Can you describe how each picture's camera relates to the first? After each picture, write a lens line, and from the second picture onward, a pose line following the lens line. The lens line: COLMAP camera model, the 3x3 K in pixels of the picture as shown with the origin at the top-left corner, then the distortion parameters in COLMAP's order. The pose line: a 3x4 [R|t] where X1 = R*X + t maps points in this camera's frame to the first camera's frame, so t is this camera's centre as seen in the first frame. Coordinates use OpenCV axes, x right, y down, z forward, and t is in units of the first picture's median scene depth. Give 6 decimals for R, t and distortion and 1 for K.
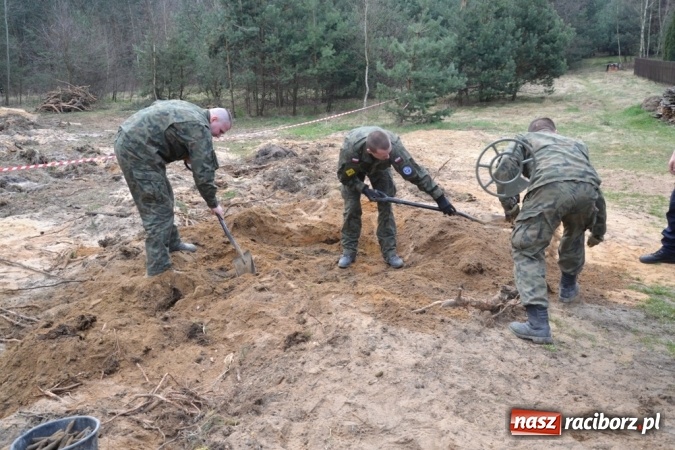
lens RADIAL K [[548.9, 0, 337.5], [0, 548.9, 225.0], [0, 0, 1]] dist [-0.009011, -0.003155]
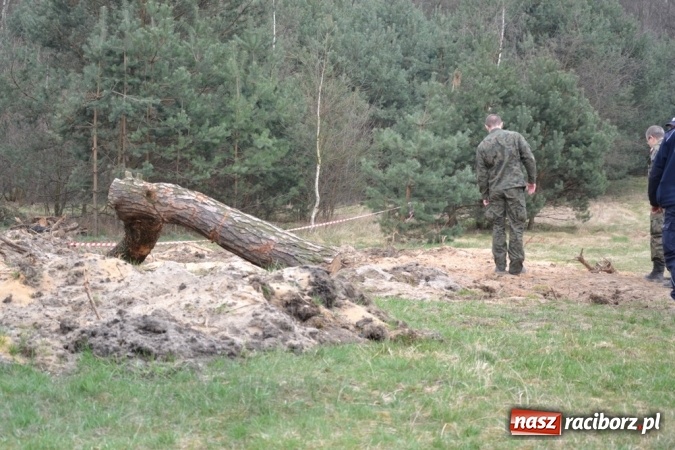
lens RADIAL K [[1629.3, 0, 337.5], [0, 1629.3, 225.0], [0, 0, 1]] dist [-0.021048, 0.327544]
pose [[0.973220, 0.043921, 0.225643, -0.340191], [0.013885, 0.968554, -0.248416, 0.246195], [-0.229458, 0.244896, 0.942006, -0.765728]]
